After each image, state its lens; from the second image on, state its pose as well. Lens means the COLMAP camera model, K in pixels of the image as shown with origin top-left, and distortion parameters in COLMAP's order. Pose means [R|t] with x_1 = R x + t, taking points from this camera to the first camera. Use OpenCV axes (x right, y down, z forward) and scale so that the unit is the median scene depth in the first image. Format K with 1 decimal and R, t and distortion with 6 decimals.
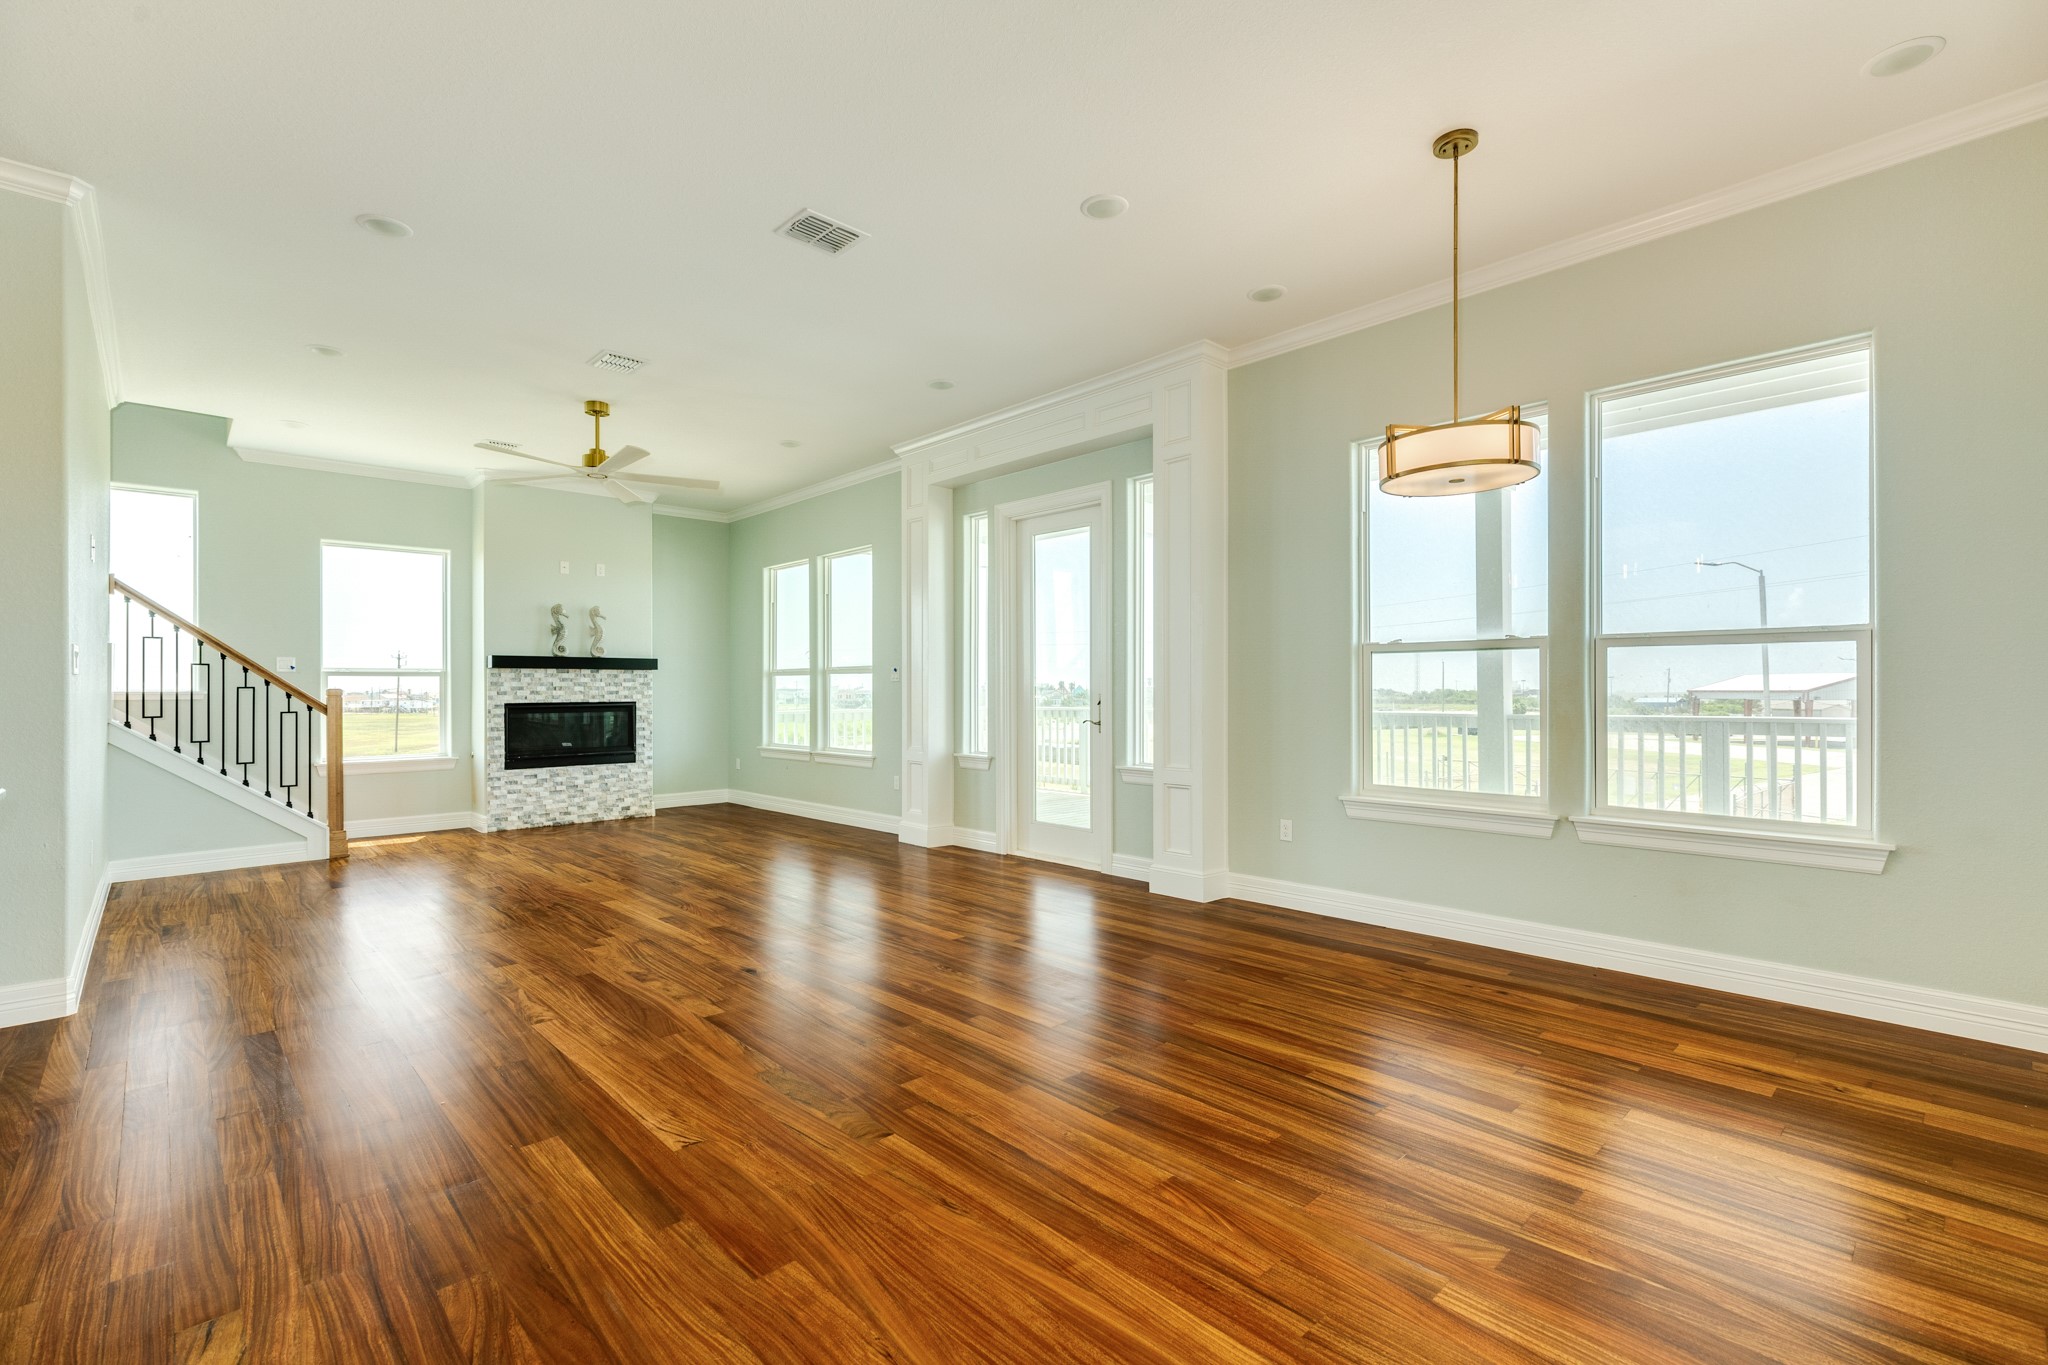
lens RADIAL K [[903.9, 0, 1024.0], [0, 903.9, 682.5], [0, 0, 1]] dist [0.000989, 0.000478]
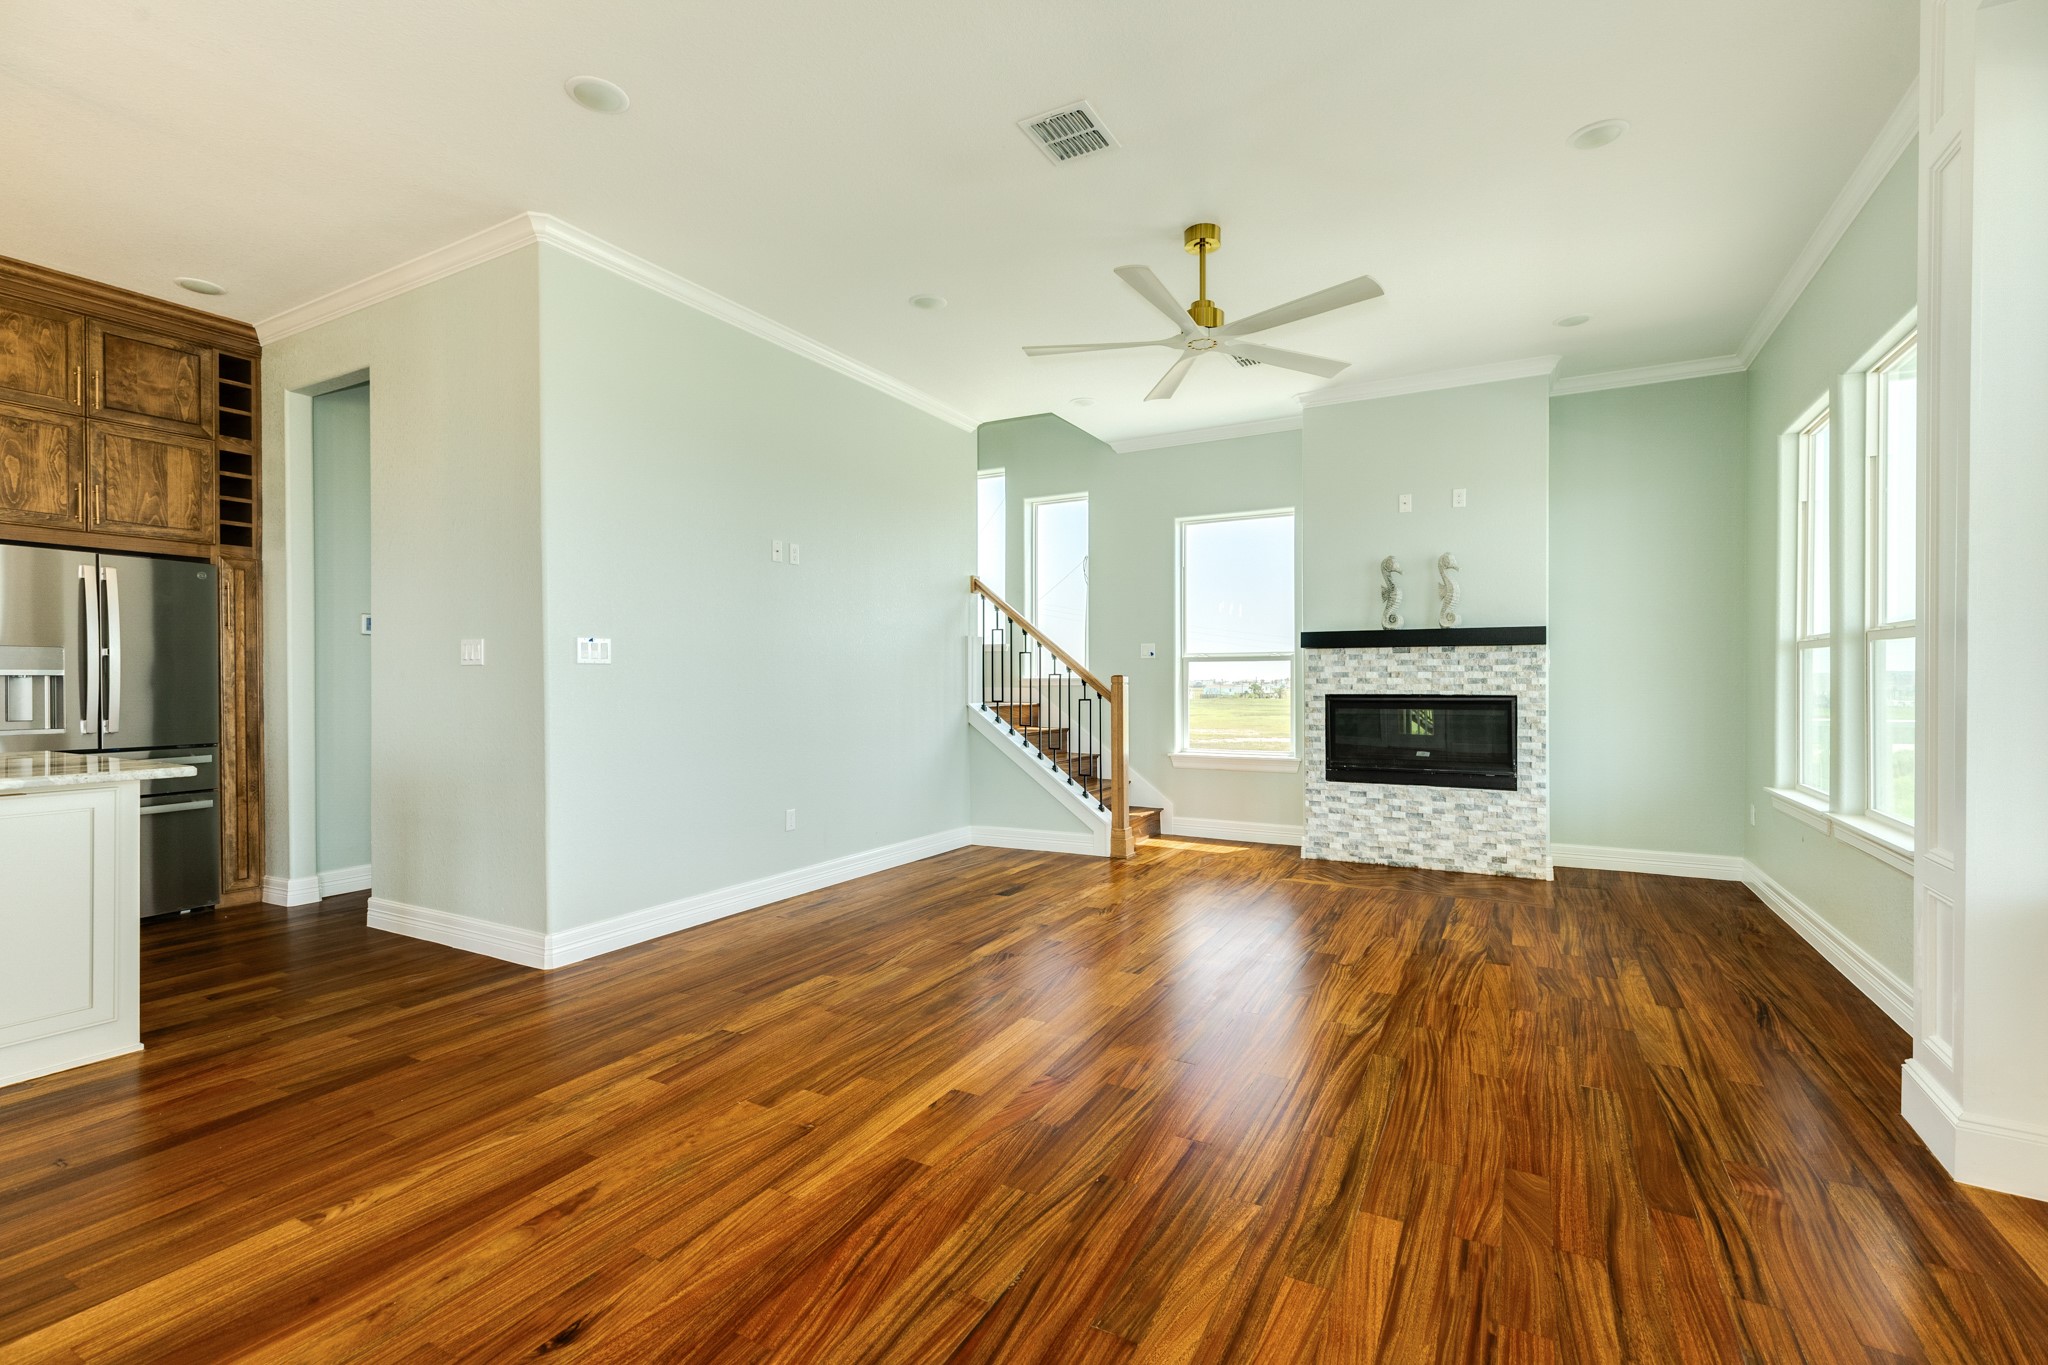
lens RADIAL K [[903.9, 0, 1024.0], [0, 903.9, 682.5], [0, 0, 1]] dist [0.000989, 0.000478]
pose [[0.301068, 0.005942, -0.953584, 0.077239], [0.007702, 0.999933, 0.008663, 0.004243], [0.953571, -0.009953, 0.301002, 0.507881]]
